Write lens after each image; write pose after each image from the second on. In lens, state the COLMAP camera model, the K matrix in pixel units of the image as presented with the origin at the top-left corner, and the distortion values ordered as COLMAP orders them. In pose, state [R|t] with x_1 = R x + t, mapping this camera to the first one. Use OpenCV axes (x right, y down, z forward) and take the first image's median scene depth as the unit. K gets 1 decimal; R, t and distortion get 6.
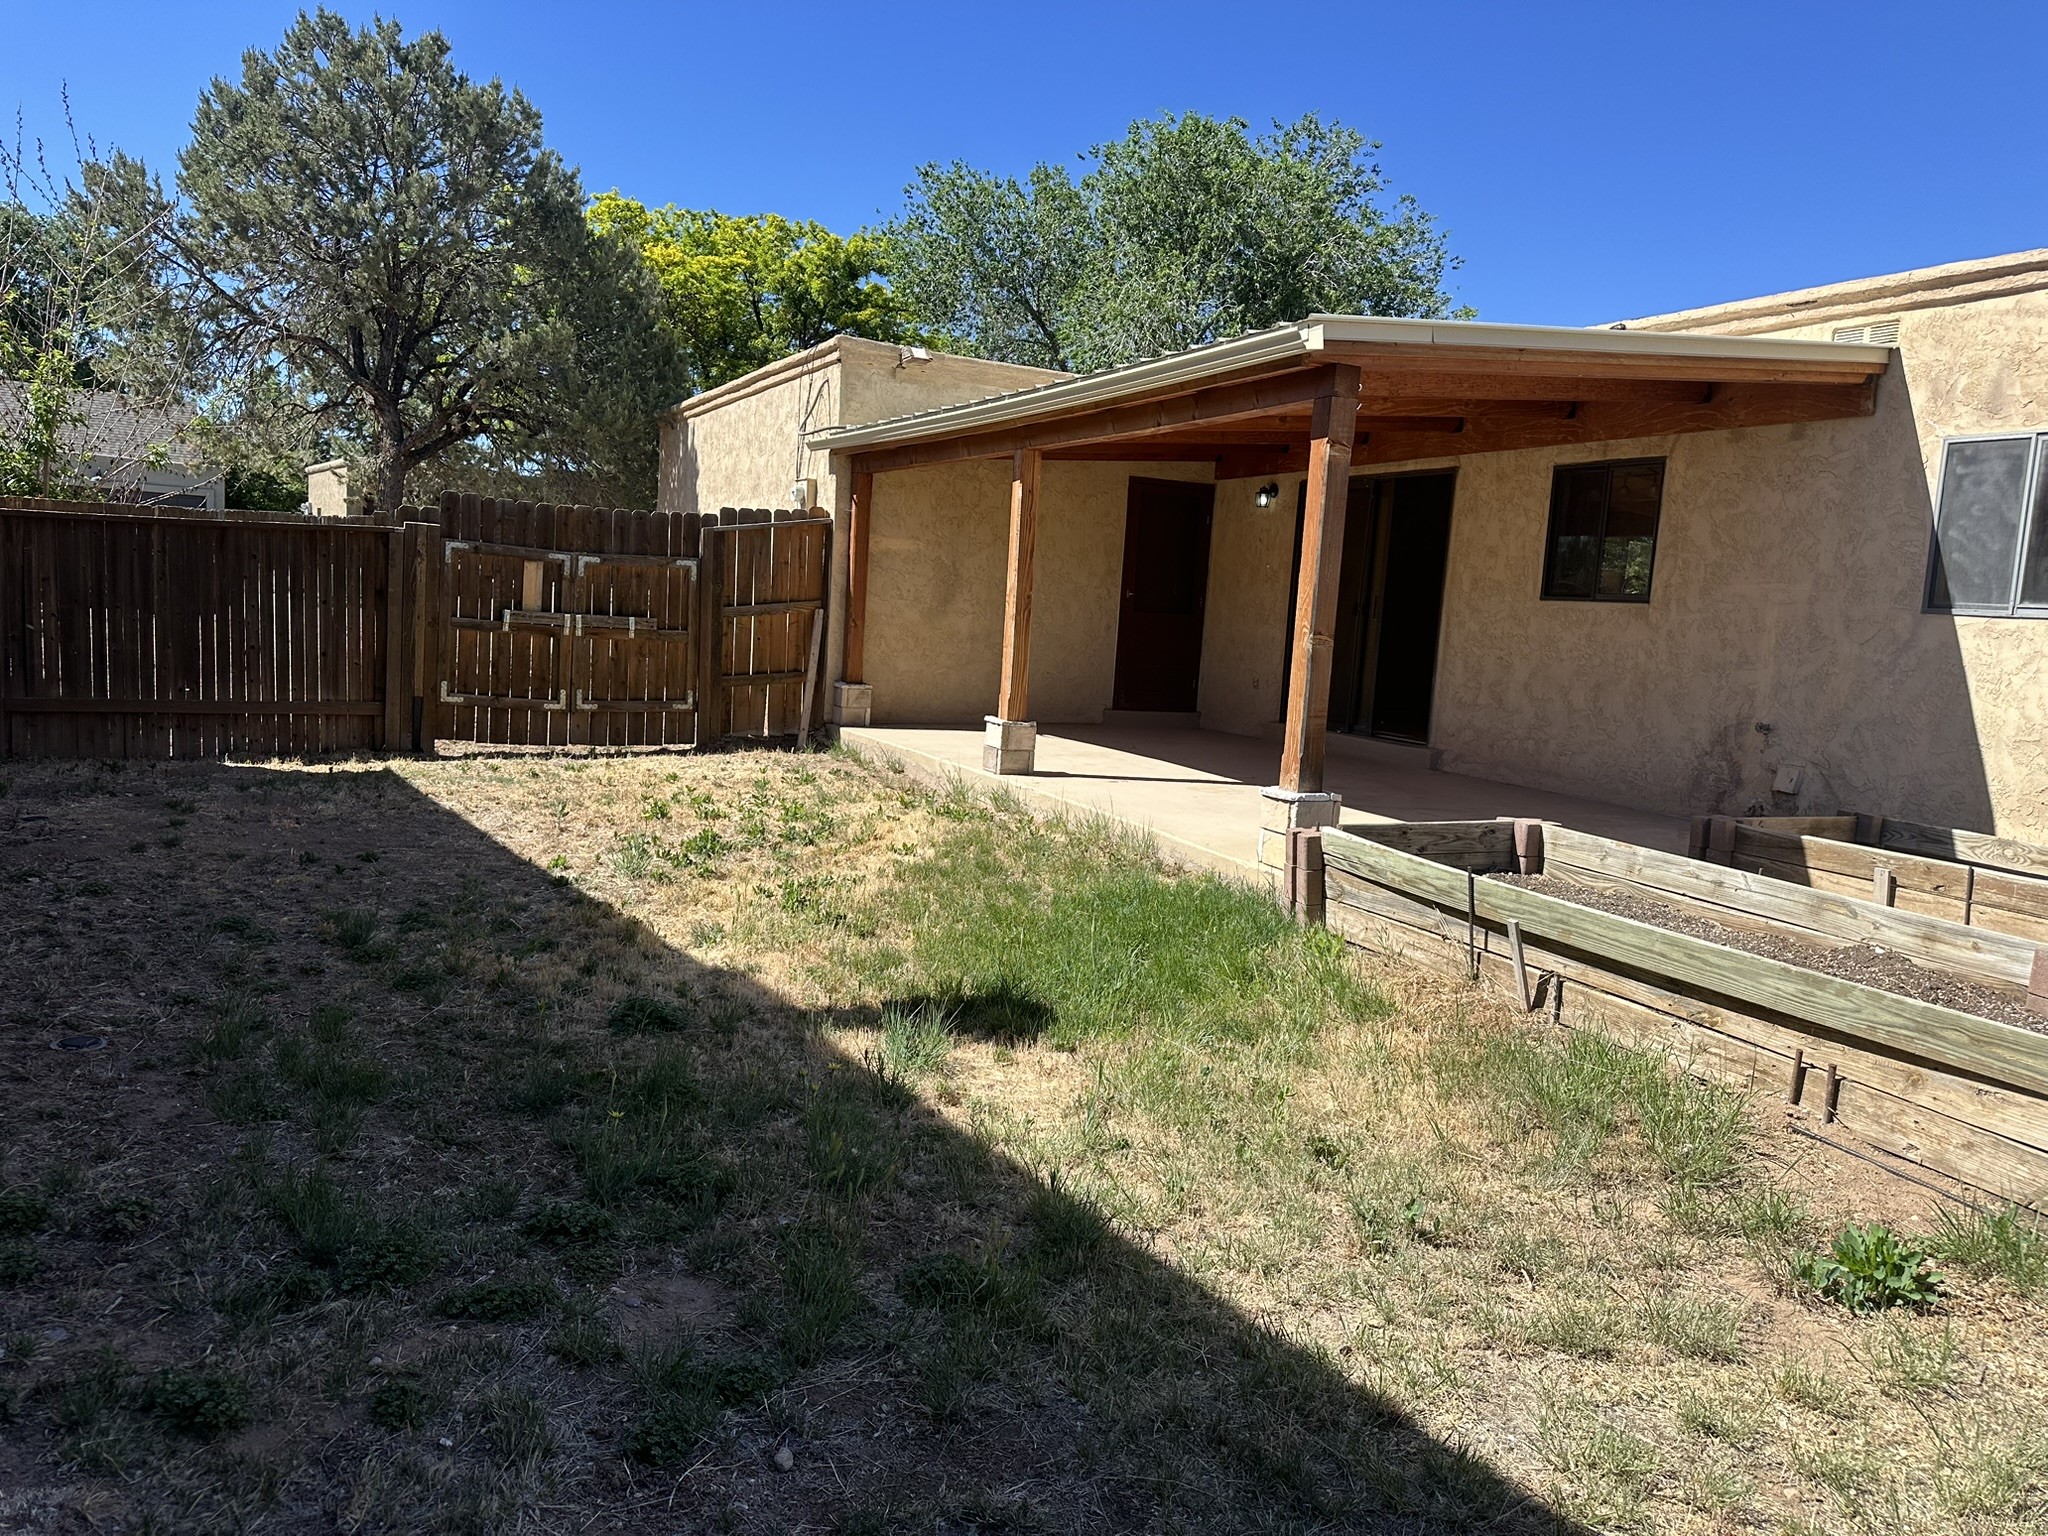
lens RADIAL K [[1439.1, 0, 1020.1], [0, 1439.1, 758.5], [0, 0, 1]] dist [0.101606, -0.137602]
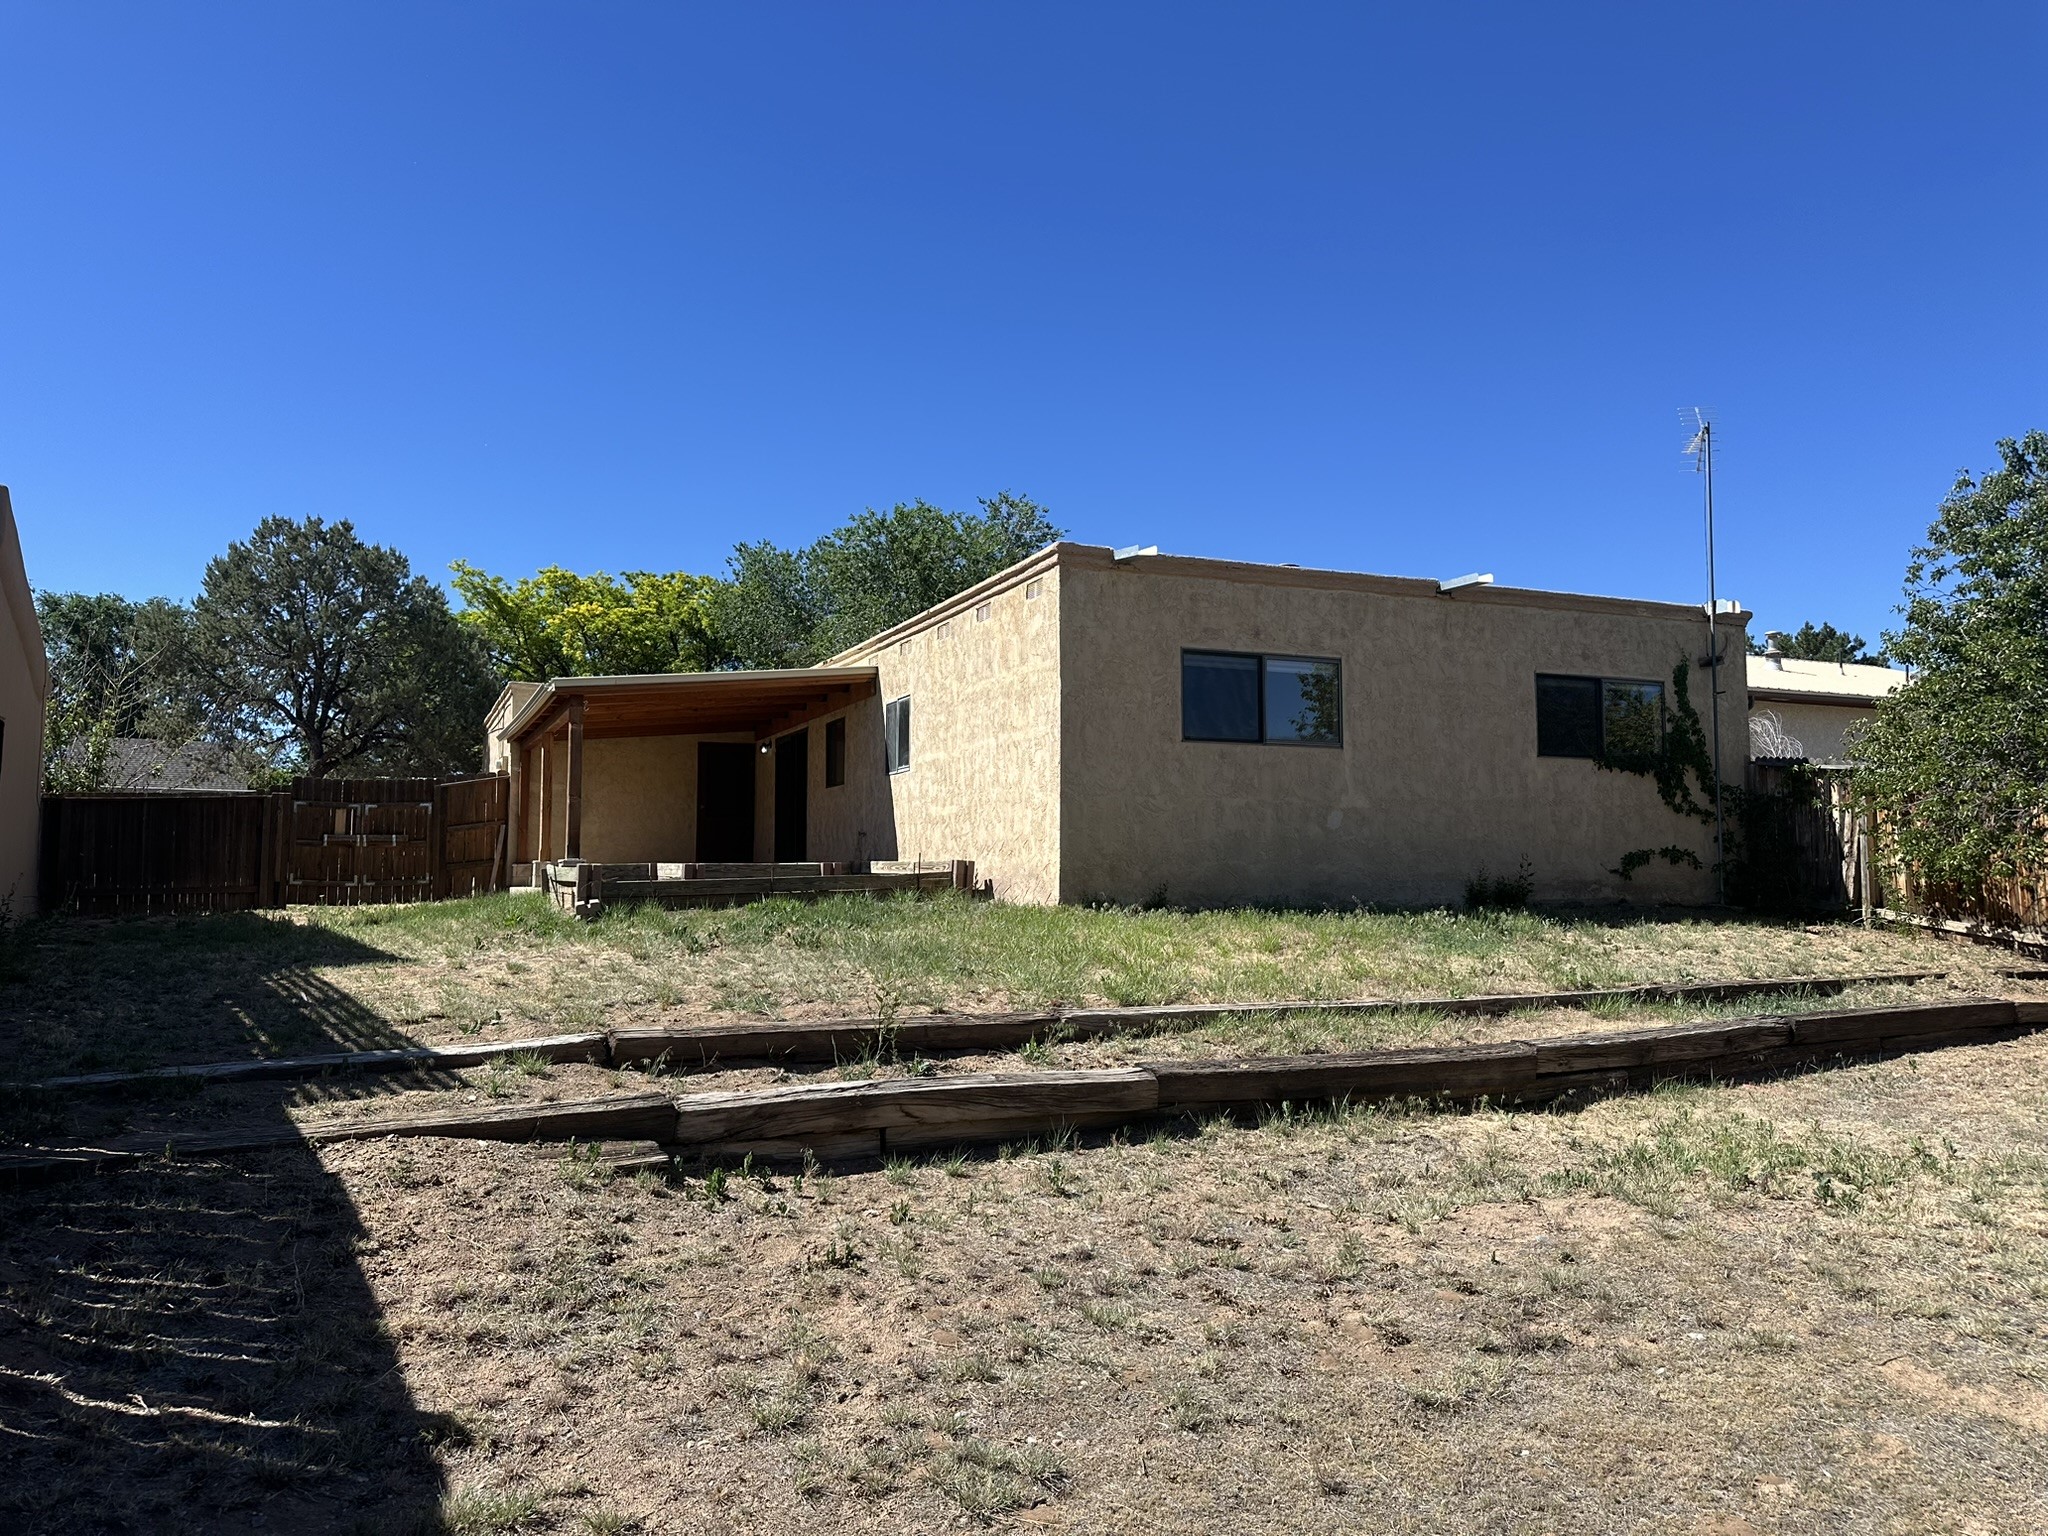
lens RADIAL K [[1431.5, 0, 1024.0], [0, 1431.5, 768.0], [0, 0, 1]] dist [0.043309, -0.054465]
pose [[0.997044, -0.070406, -0.030756, 0.615827], [0.063500, 0.980498, -0.185987, 0.219117], [0.043250, 0.183484, 0.982071, -0.824031]]
